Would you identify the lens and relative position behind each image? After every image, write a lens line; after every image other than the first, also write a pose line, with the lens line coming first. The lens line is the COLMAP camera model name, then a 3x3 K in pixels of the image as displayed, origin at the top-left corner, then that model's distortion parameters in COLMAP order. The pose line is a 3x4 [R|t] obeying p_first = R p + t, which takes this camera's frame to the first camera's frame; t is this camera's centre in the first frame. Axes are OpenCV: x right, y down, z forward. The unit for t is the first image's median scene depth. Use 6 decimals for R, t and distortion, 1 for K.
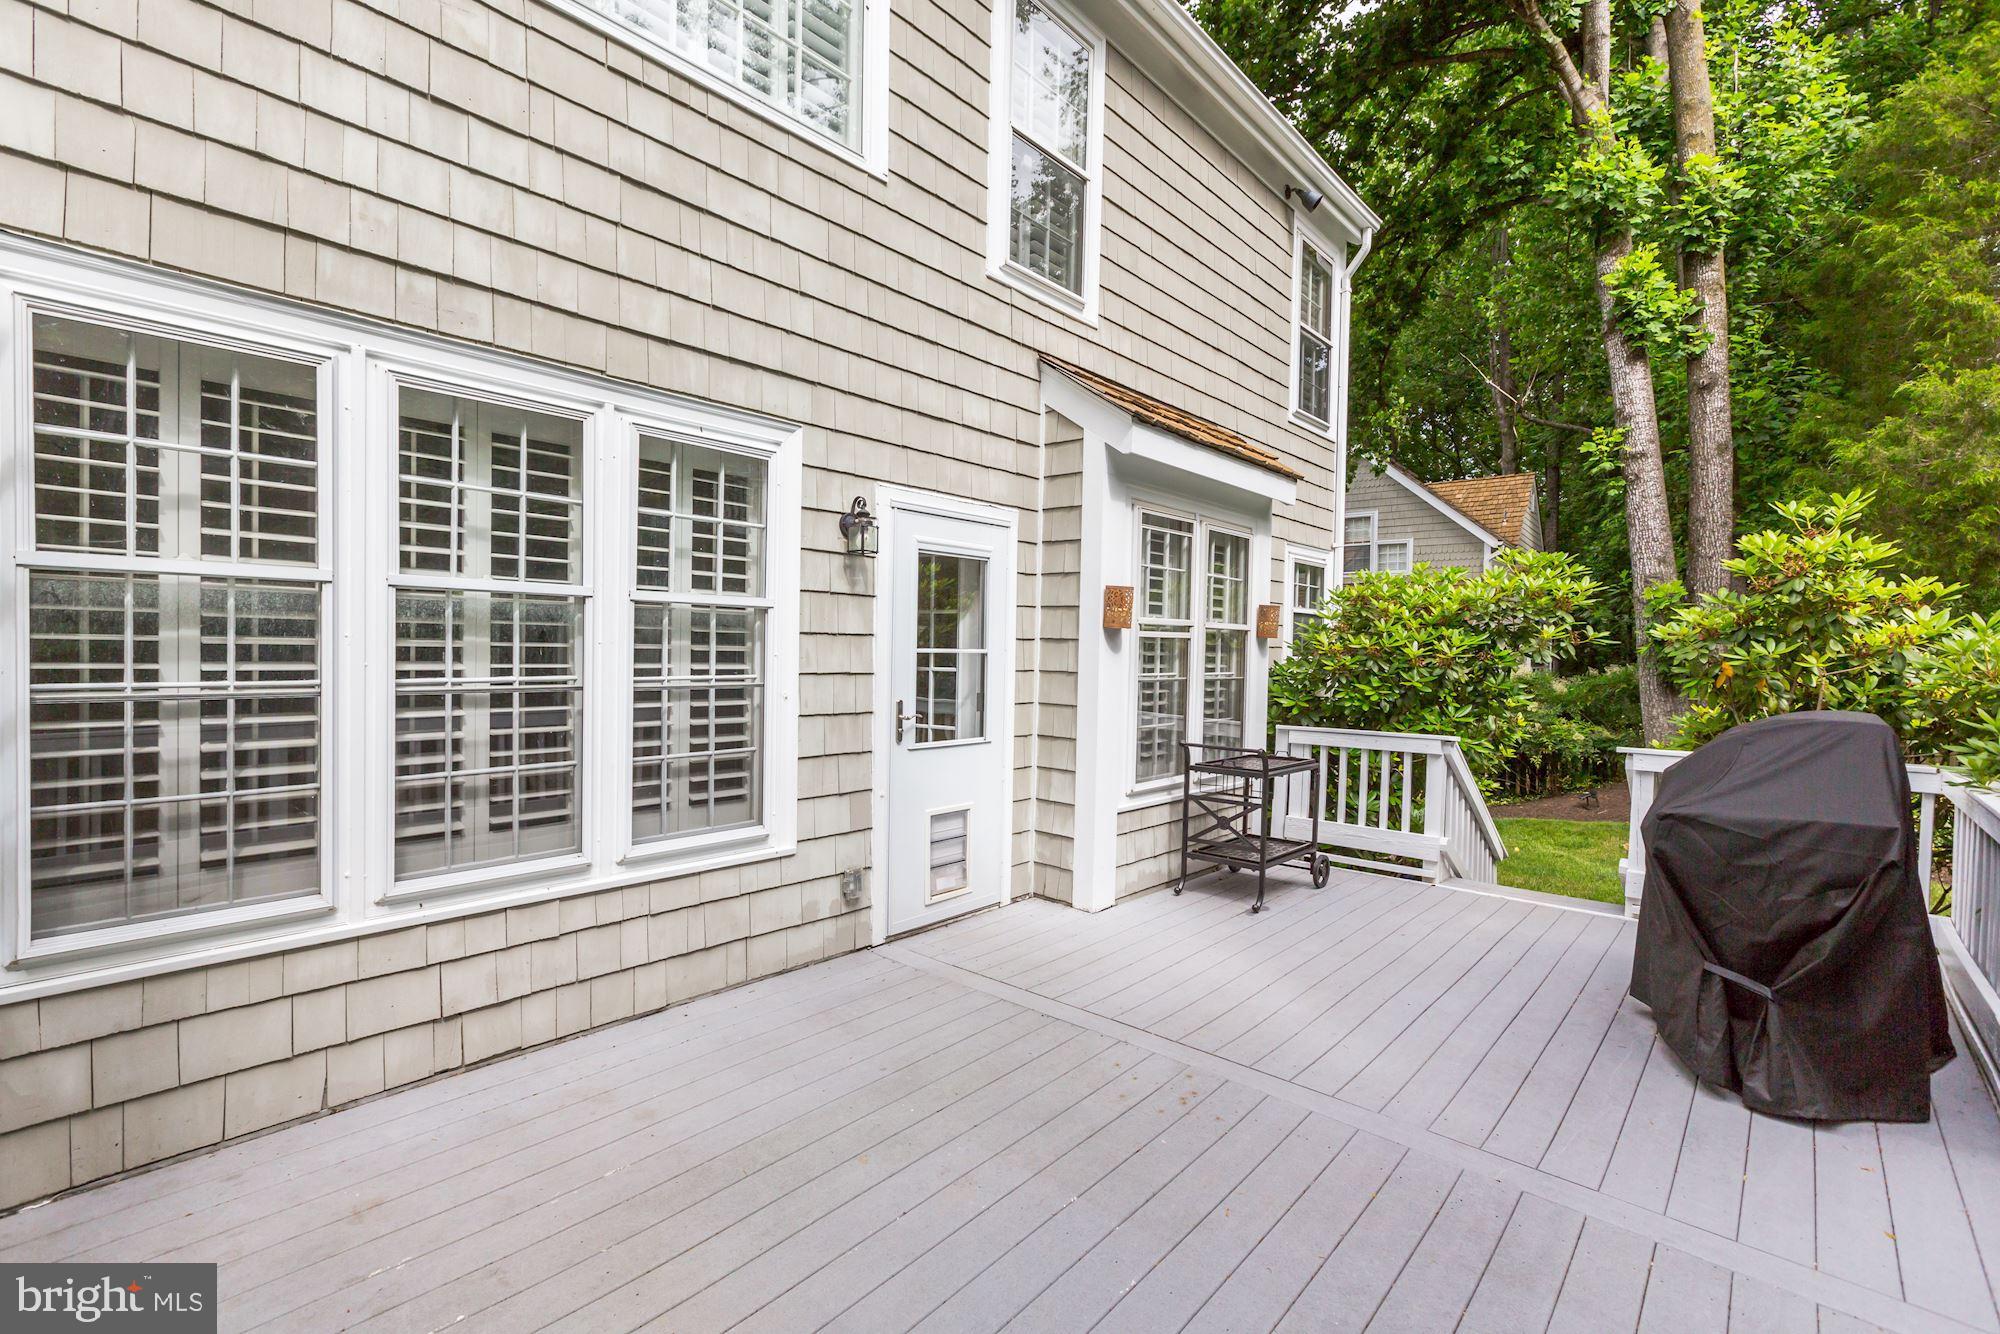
lens RADIAL K [[884.0, 0, 993.8], [0, 884.0, 670.3], [0, 0, 1]] dist [0.003087, -0.001036]
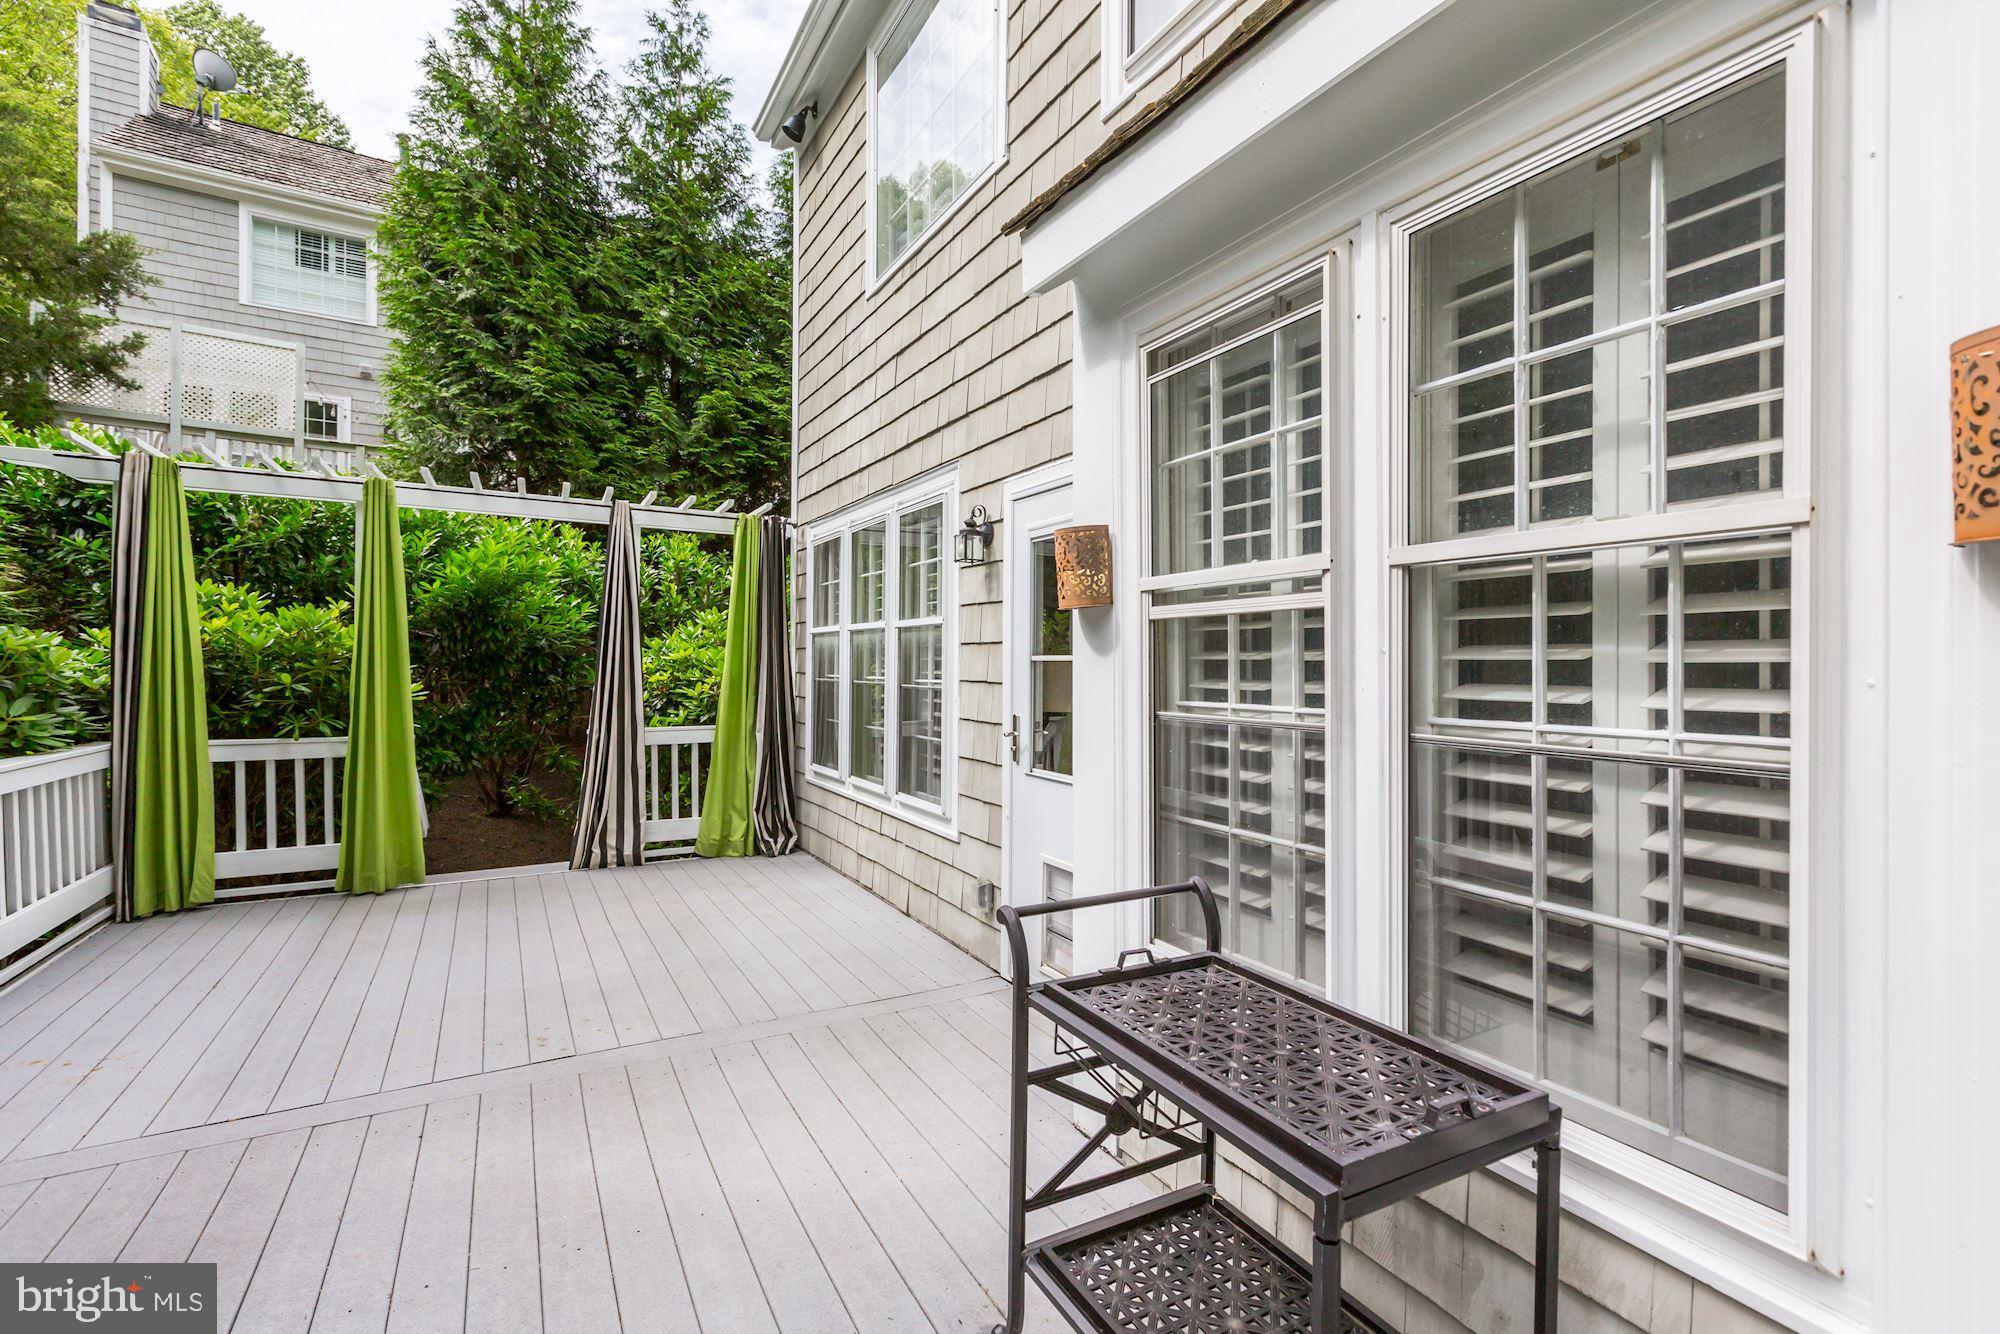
lens RADIAL K [[884.0, 0, 993.8], [0, 884.0, 670.3], [0, 0, 1]] dist [0.003087, -0.001036]
pose [[-0.322122, -0.008971, -0.946656, 0.739509], [-0.034395, 0.999406, 0.002233, -0.011730], [0.946073, 0.033280, -0.322239, 1.259871]]
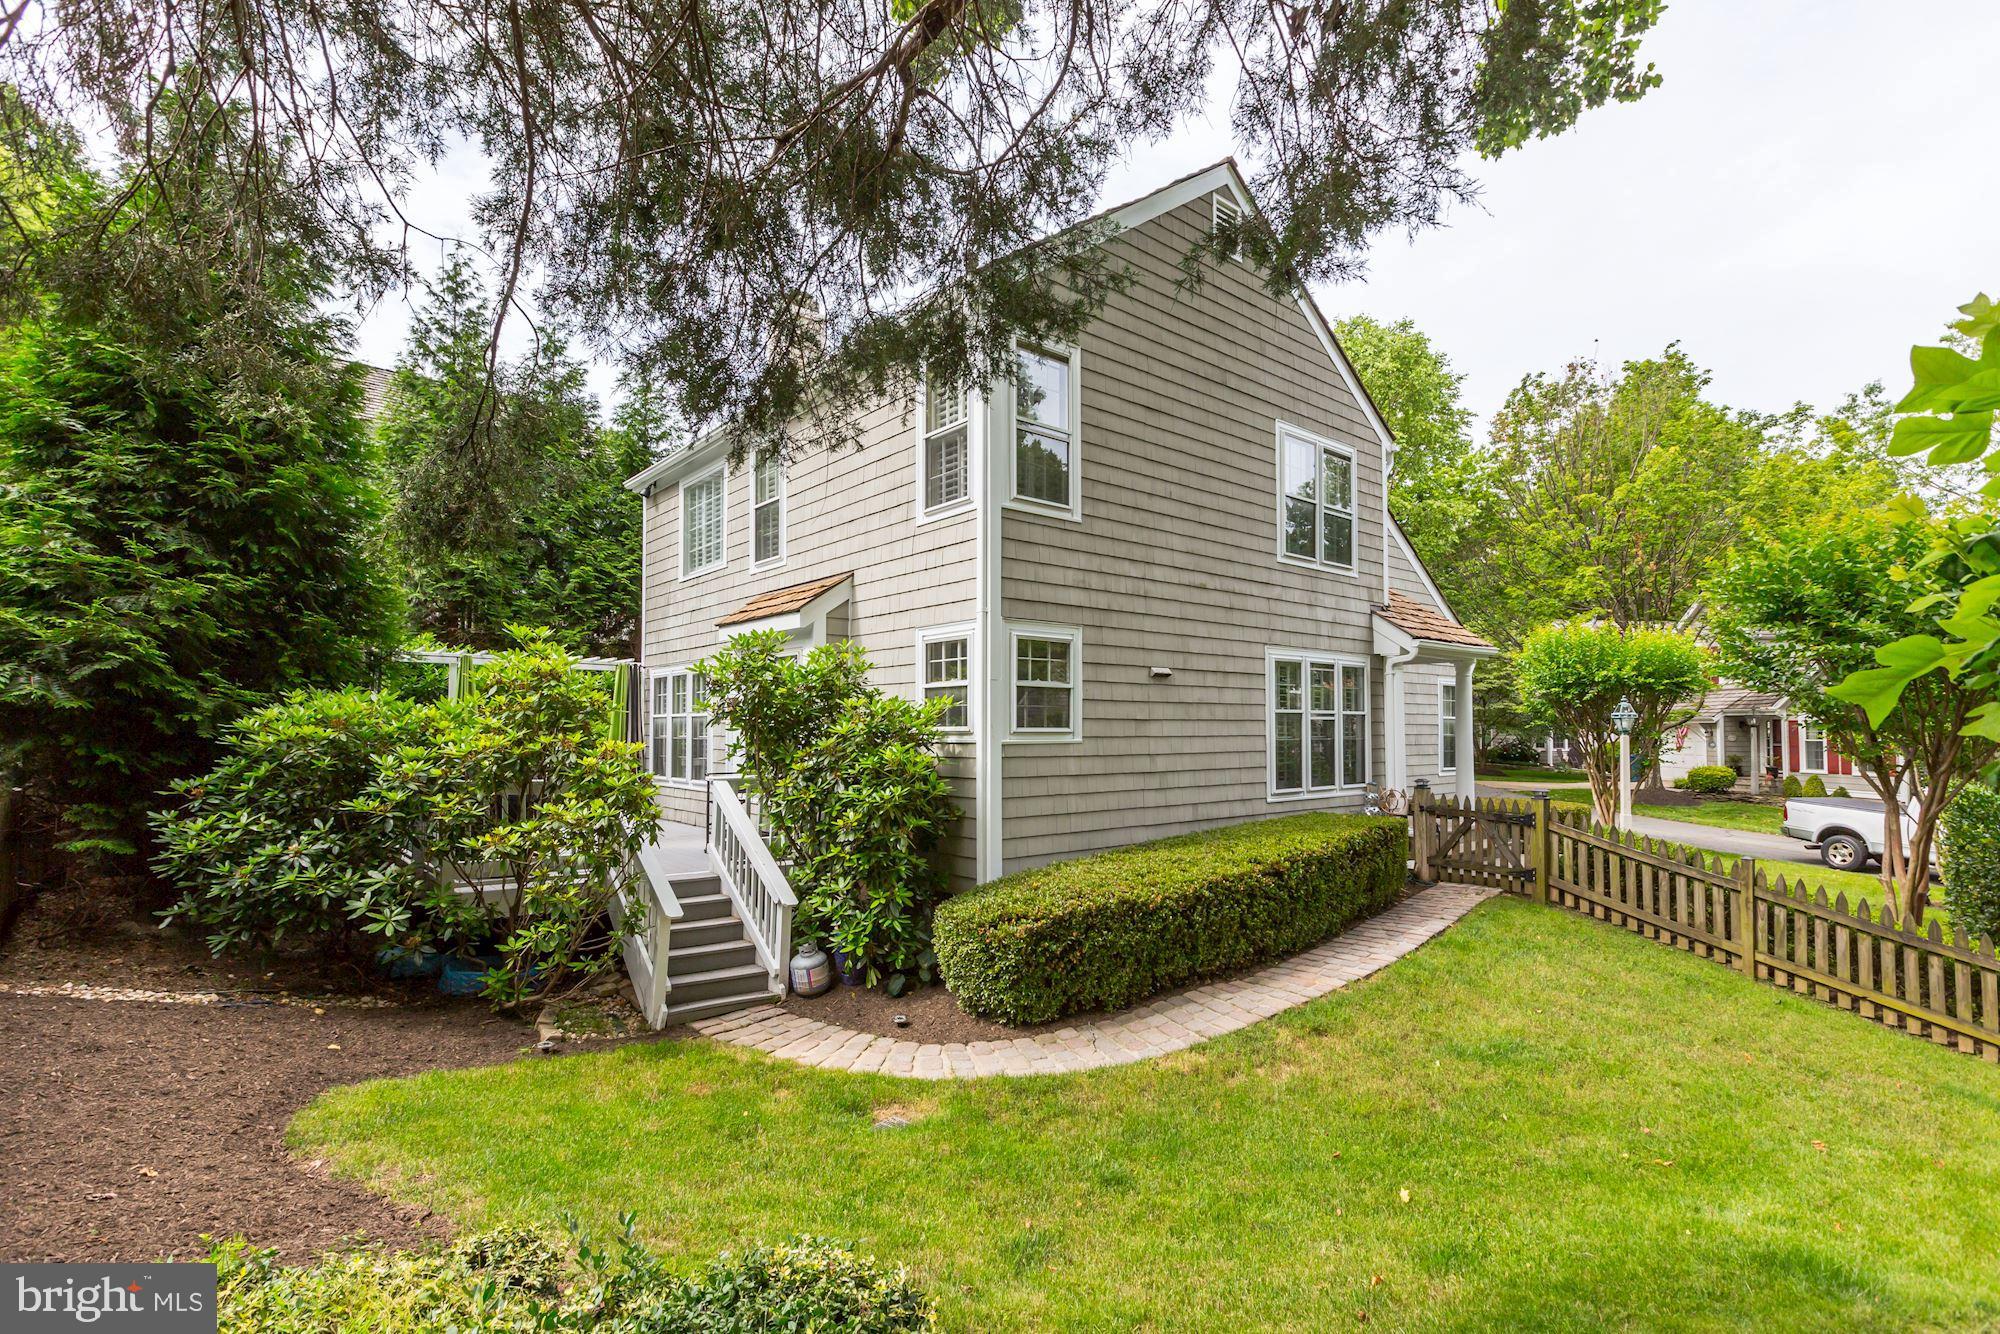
lens RADIAL K [[929.1, 0, 994.2], [0, 929.1, 708.3], [0, 0, 1]] dist [-0.001497, 0.000194]
pose [[-0.138697, -0.039405, -0.989551, 2.622309], [-0.024306, 0.999043, -0.036376, 0.001325], [0.990036, 0.019006, -0.139522, 2.201716]]
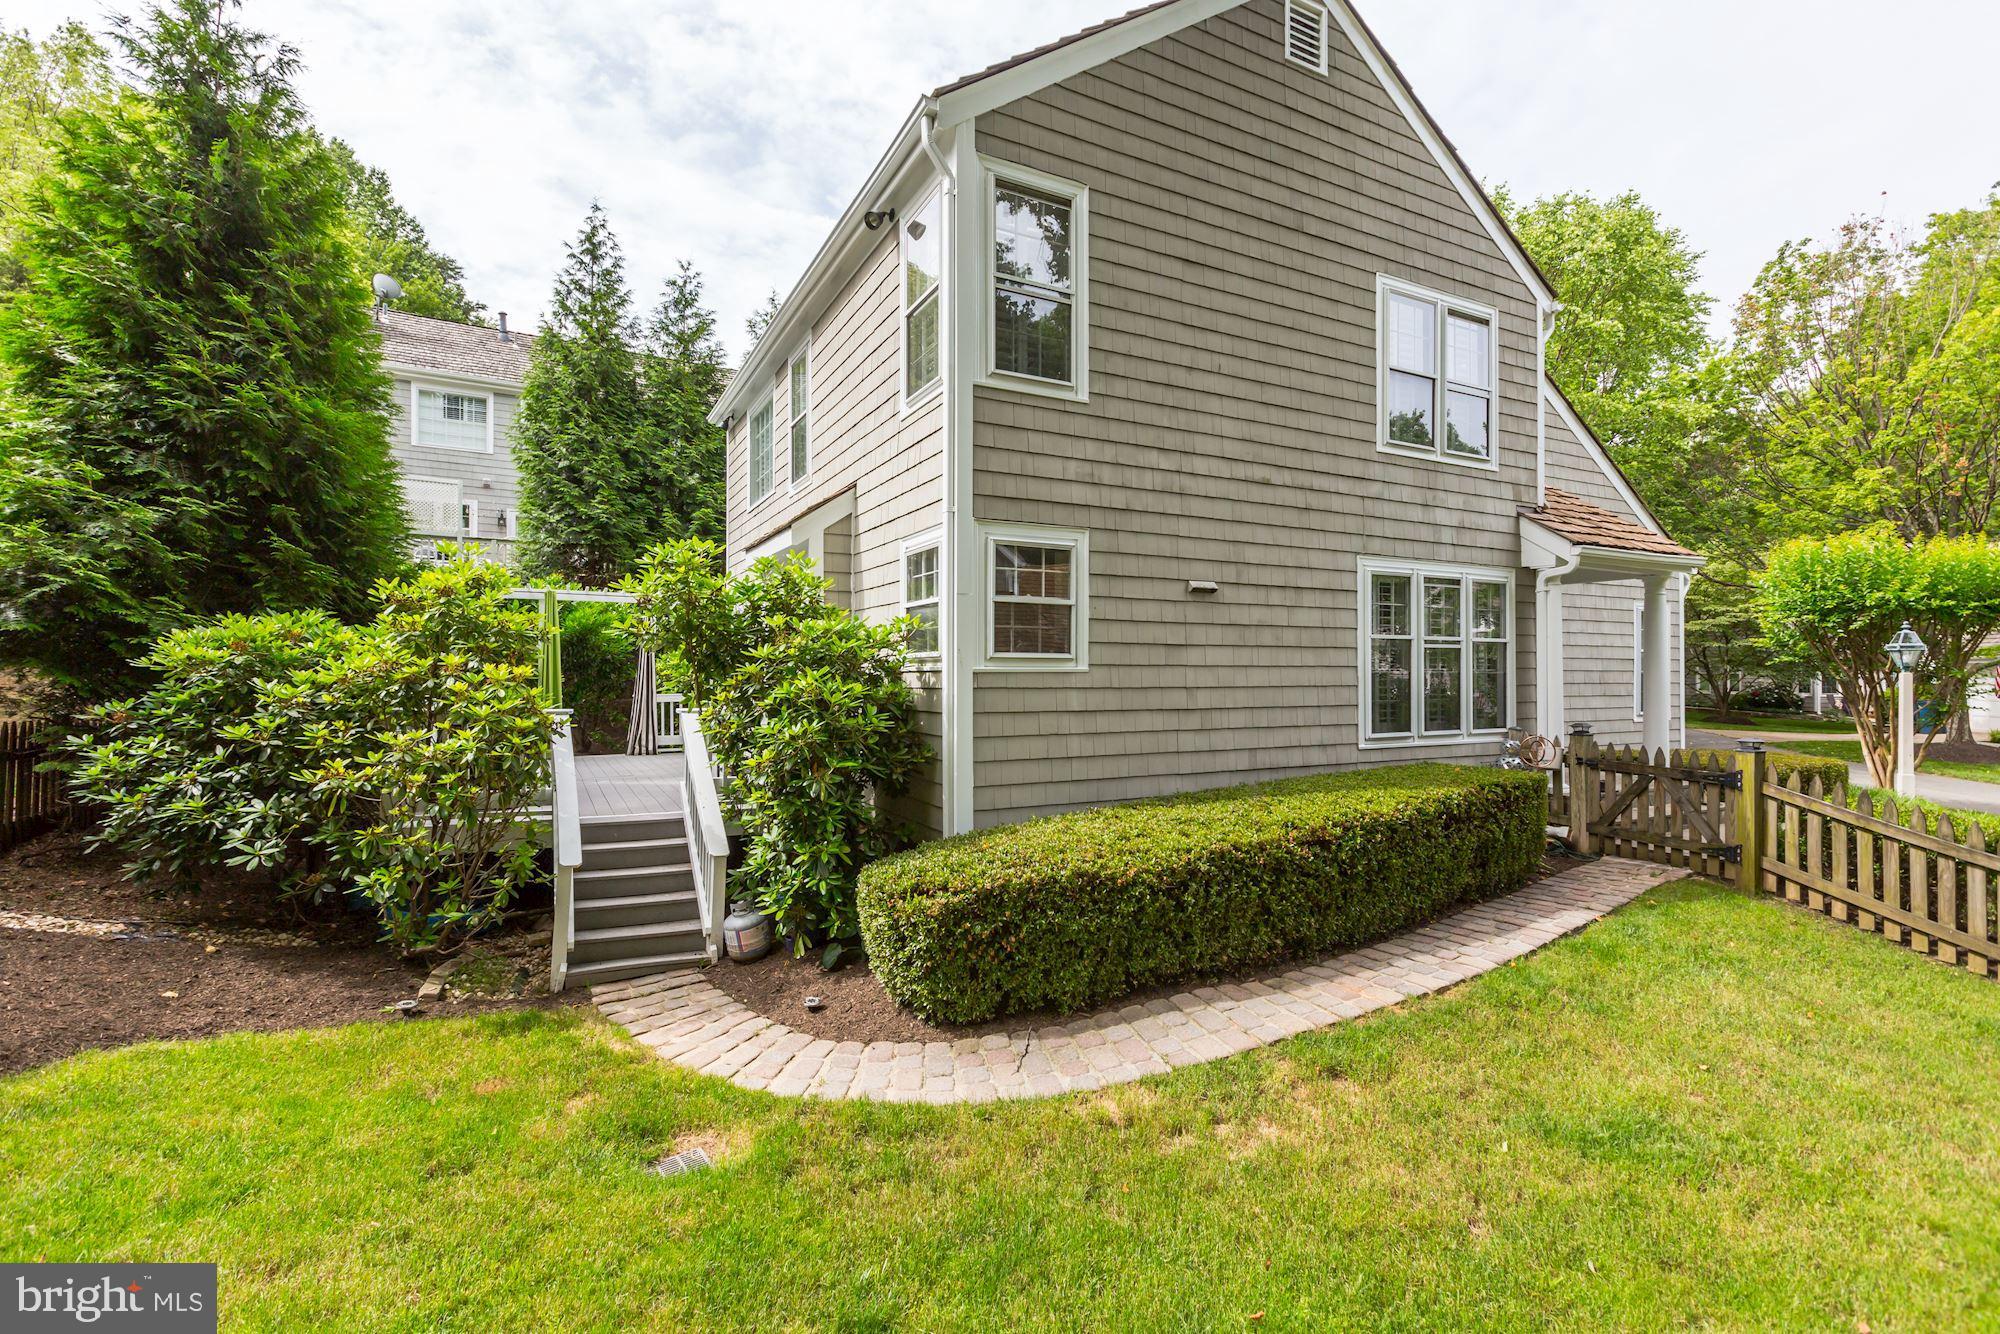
lens RADIAL K [[884.0, 0, 993.8], [0, 884.0, 670.3], [0, 0, 1]] dist [0.003087, -0.001036]
pose [[-0.348309, -0.019835, -0.937170, 2.130861], [-0.028331, 0.999542, -0.010626, 0.016695], [0.936951, 0.022850, -0.348712, 2.503998]]
